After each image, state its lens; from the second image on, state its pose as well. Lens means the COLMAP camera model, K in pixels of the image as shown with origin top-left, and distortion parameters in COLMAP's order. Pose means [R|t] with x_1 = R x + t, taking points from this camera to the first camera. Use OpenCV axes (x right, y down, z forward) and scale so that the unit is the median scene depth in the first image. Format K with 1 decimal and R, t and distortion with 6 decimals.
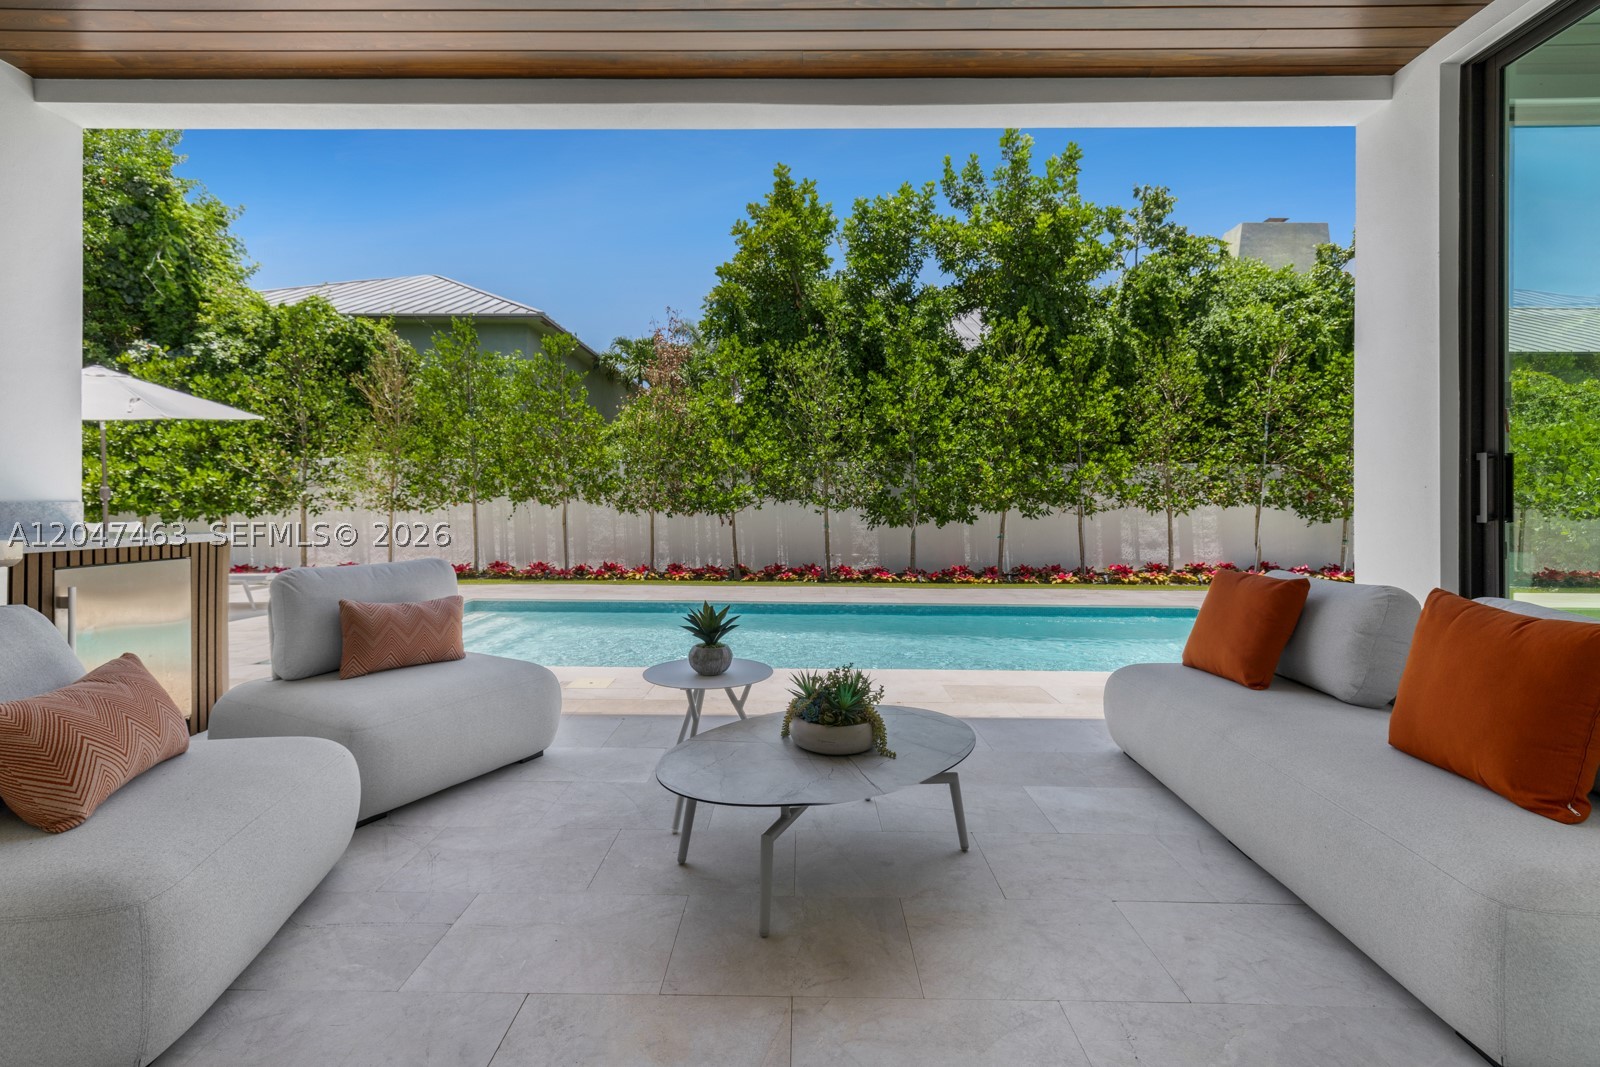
lens RADIAL K [[687.9, 0, 803.7], [0, 687.9, 500.1], [0, 0, 1]] dist [0.002479, 0.001741]
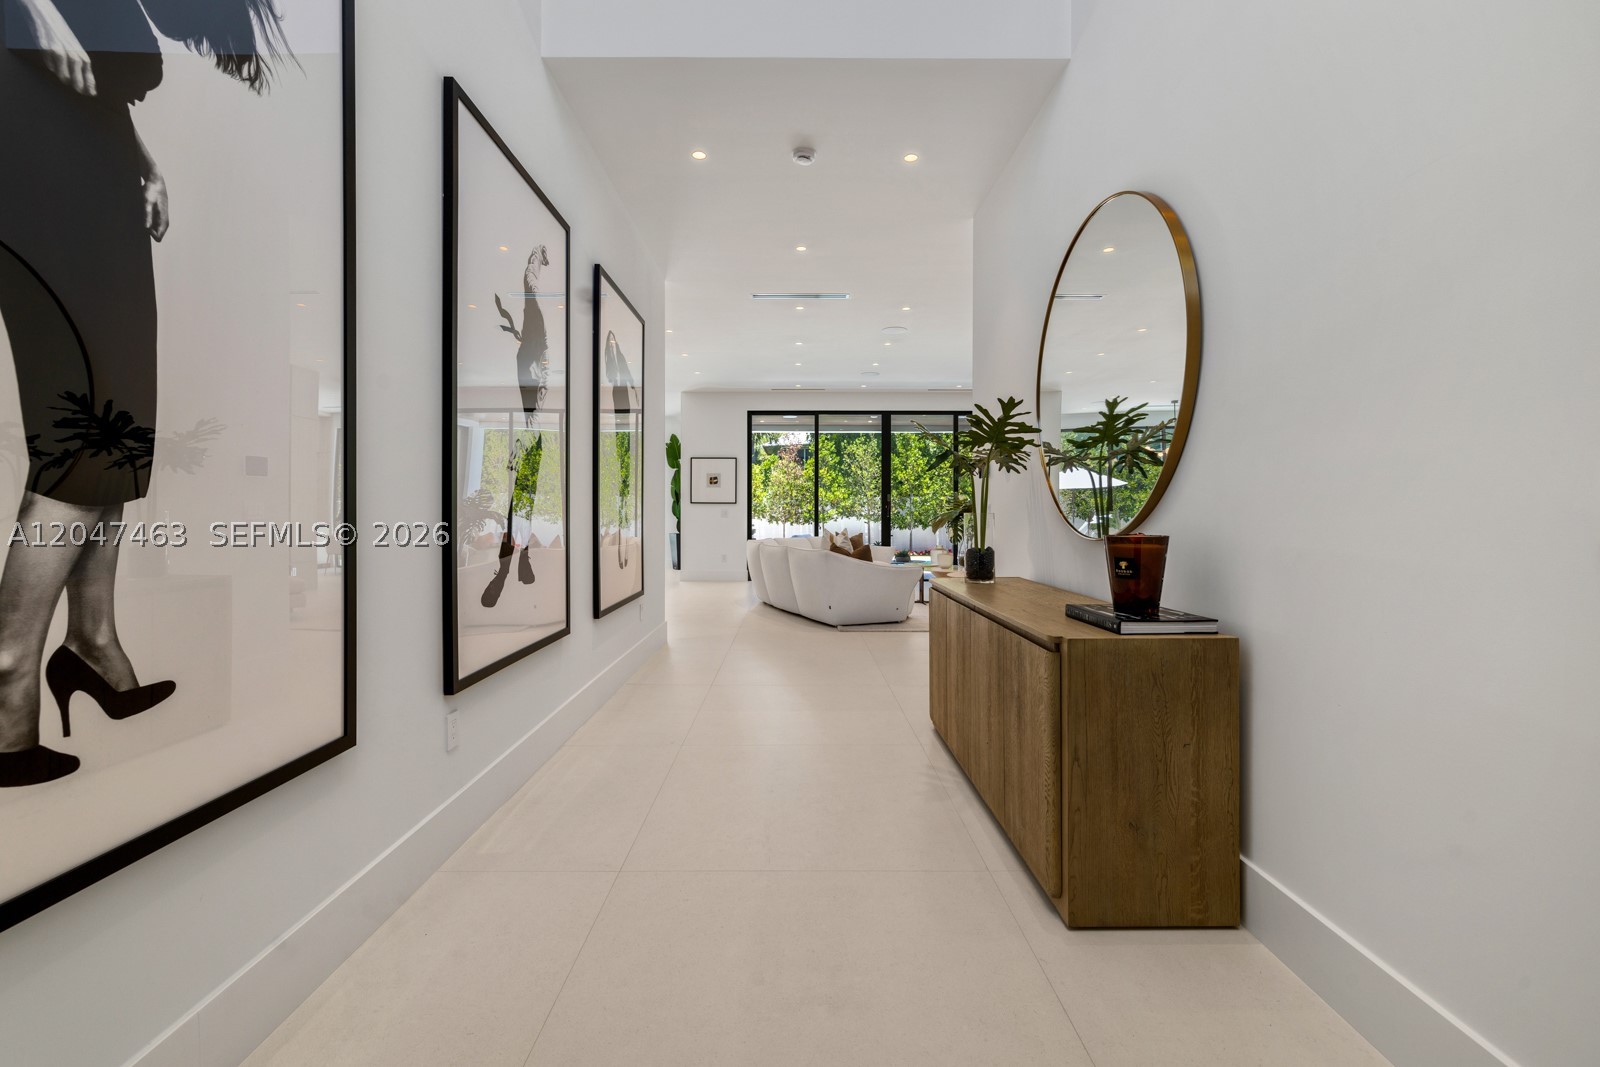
lens RADIAL K [[687.9, 0, 805.0], [0, 687.9, 528.6], [0, 0, 1]] dist [0.002479, 0.001741]
pose [[0.999800, -0.002961, 0.019782, -0.203368], [0.002540, 0.999771, 0.021264, -0.009142], [-0.019840, -0.021209, 0.999578, -1.077341]]
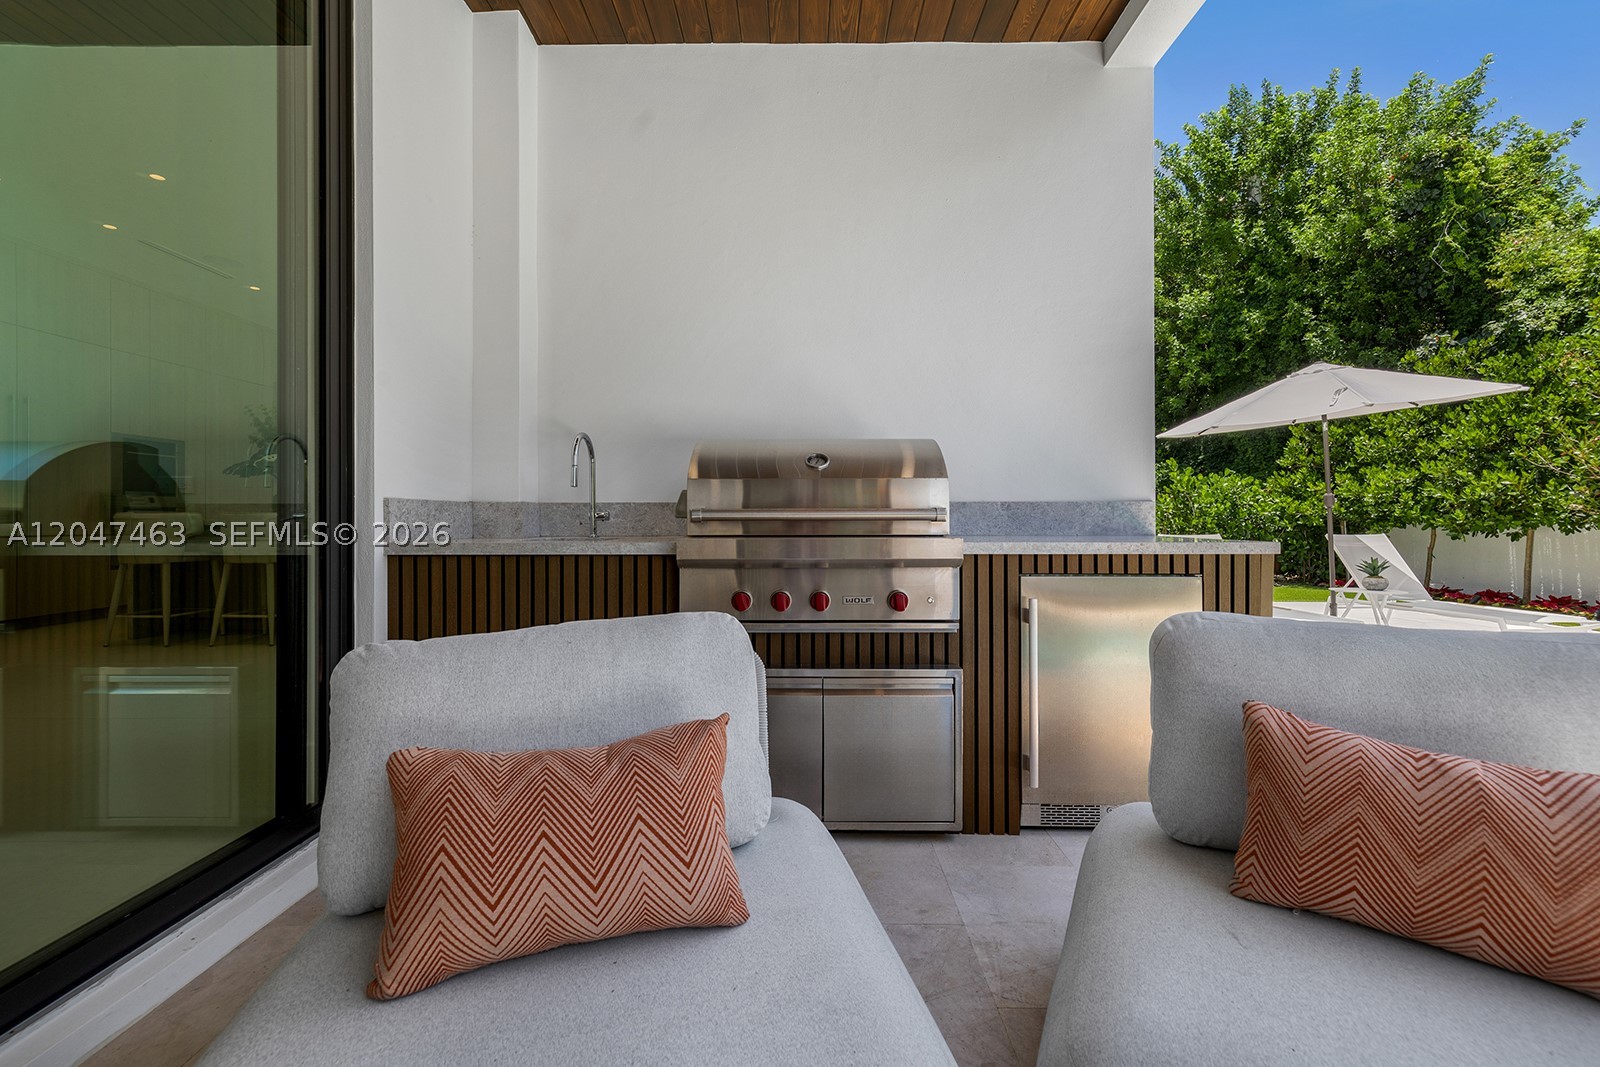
lens RADIAL K [[687.9, 0, 788.7], [0, 687.9, 512.1], [0, 0, 1]] dist [0.002479, 0.001741]
pose [[-0.010195, -0.014242, -0.999847, -0.060322], [0.005998, 0.999880, -0.014304, 0.008304], [0.999930, -0.006143, -0.010108, 0.179746]]
